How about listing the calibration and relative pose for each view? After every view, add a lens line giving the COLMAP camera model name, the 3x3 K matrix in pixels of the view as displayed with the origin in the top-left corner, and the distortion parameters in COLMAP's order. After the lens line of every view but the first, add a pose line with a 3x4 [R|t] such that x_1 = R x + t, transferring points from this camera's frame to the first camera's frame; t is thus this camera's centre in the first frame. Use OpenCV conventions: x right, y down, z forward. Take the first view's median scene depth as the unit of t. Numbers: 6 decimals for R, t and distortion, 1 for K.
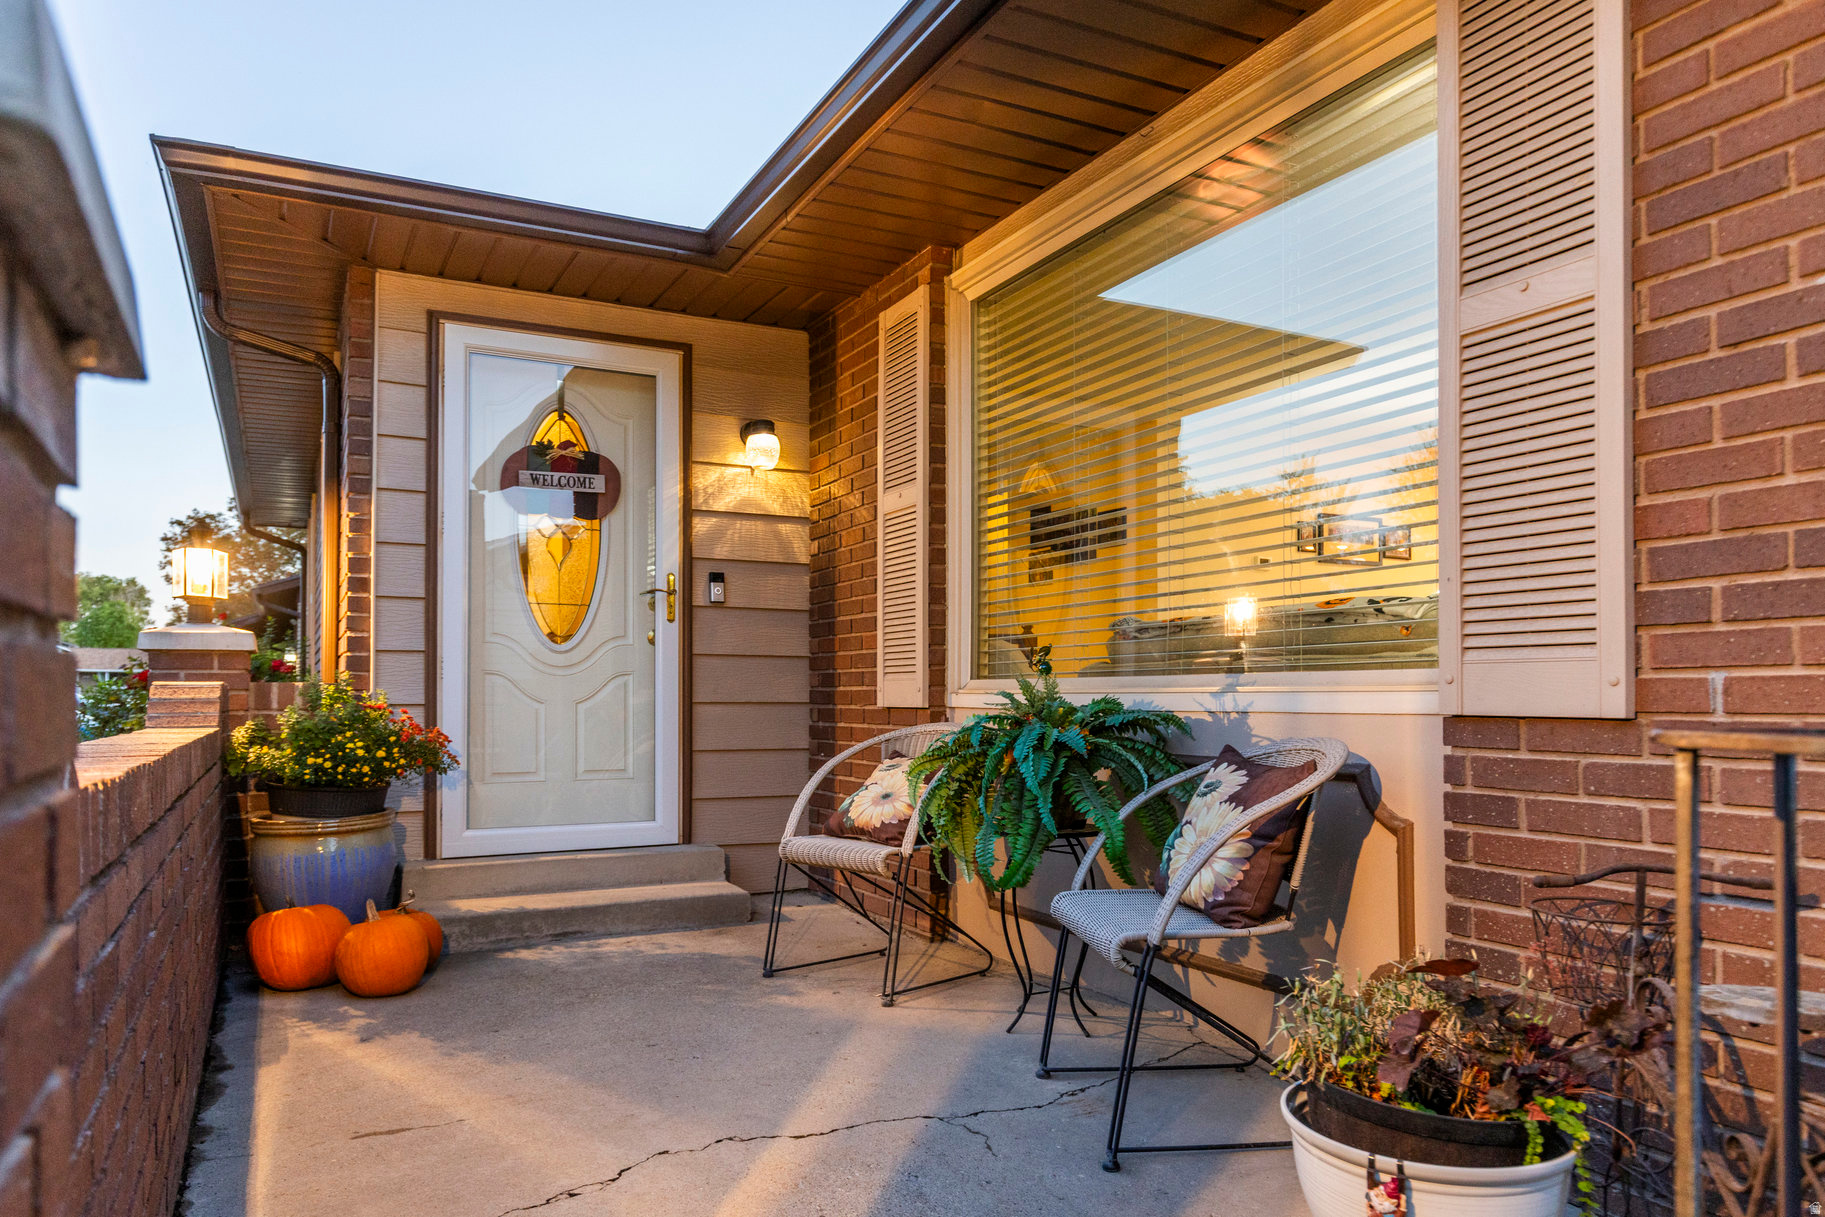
lens RADIAL K [[1202.2, 0, 912.5], [0, 1202.2, 608.5], [0, 0, 1]] dist [0.001012, 0.000274]
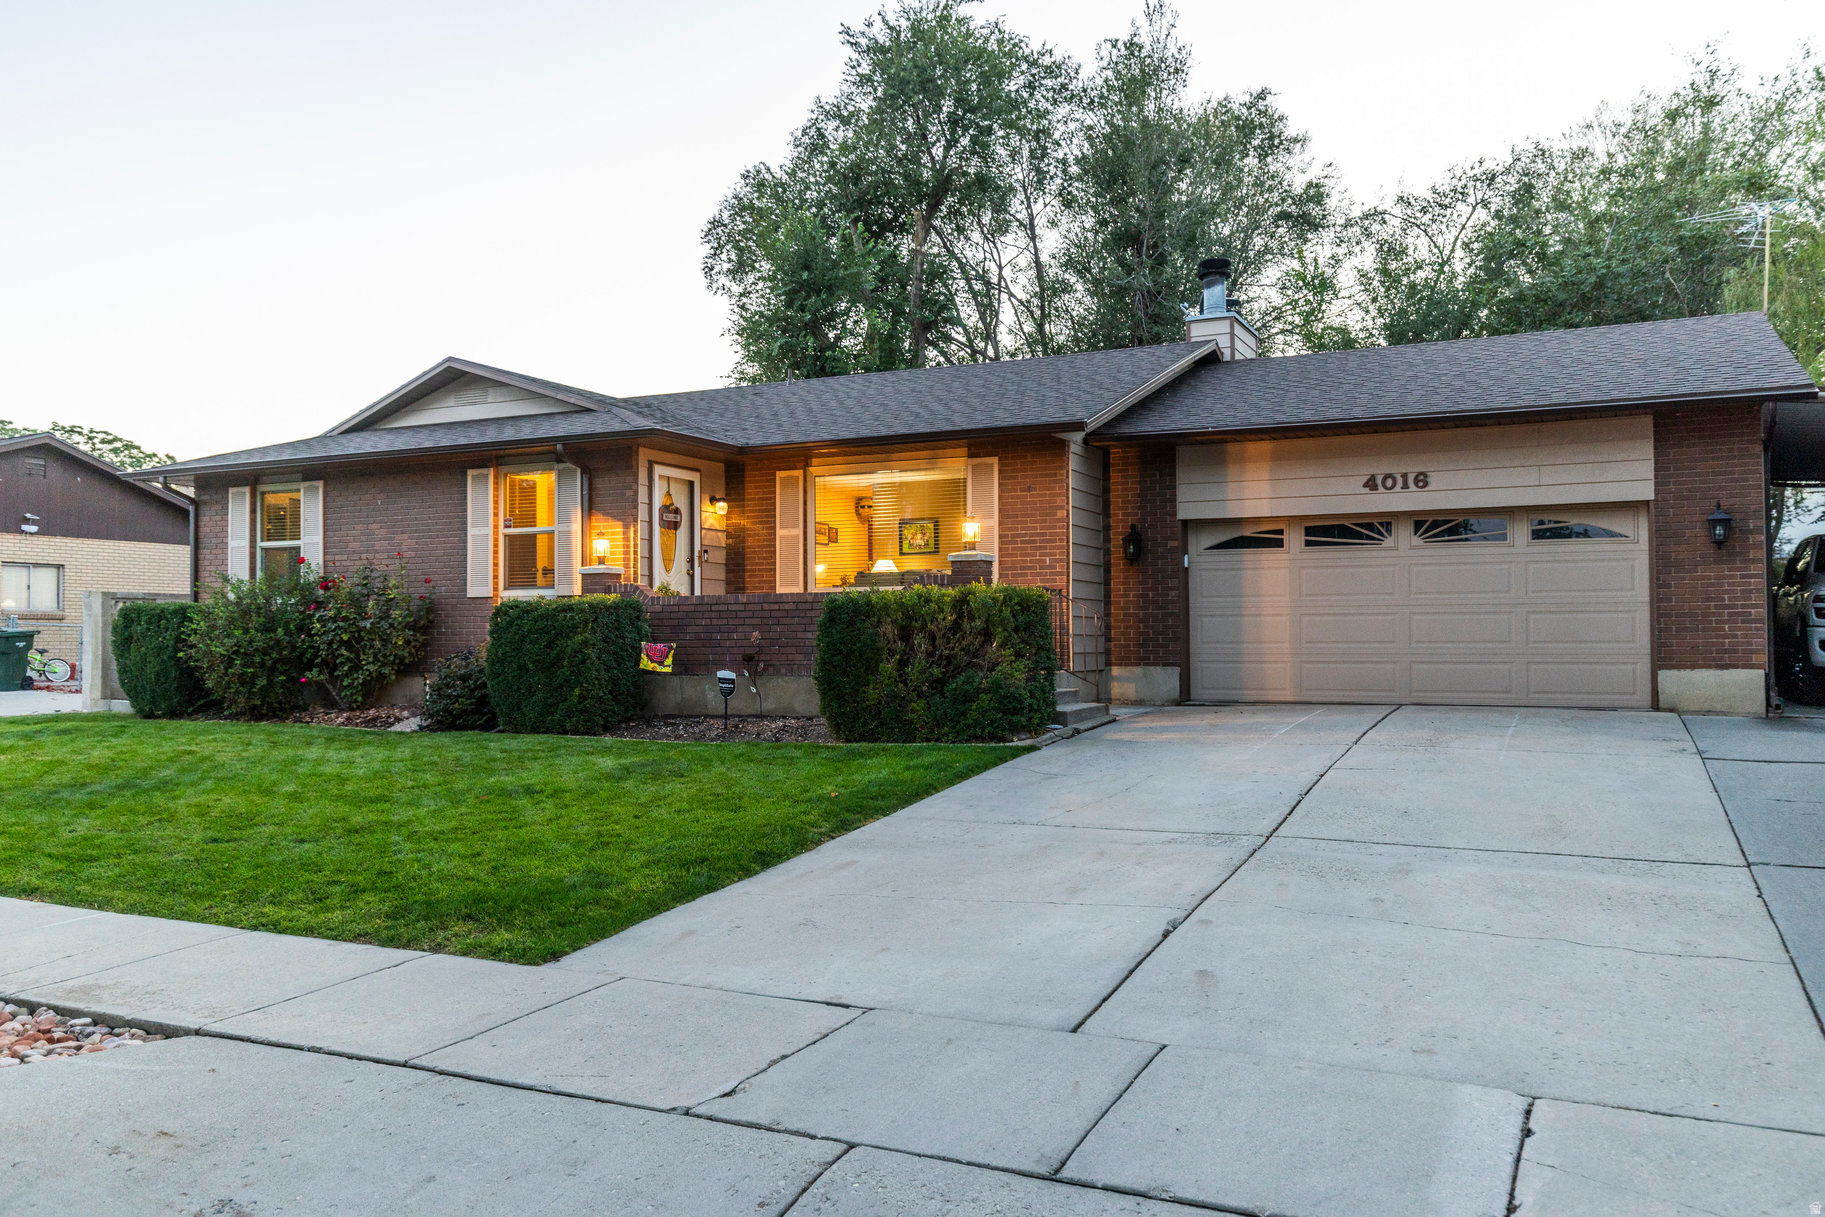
lens RADIAL K [[1310.2, 0, 912.5], [0, 1310.2, 608.5], [0, 0, 1]] dist [-0.001872, -0.000167]
pose [[0.786818, 0.010078, 0.617103, -1.718629], [-0.041577, 0.998461, 0.036706, -0.025084], [-0.615784, -0.054538, 0.786026, -1.788478]]
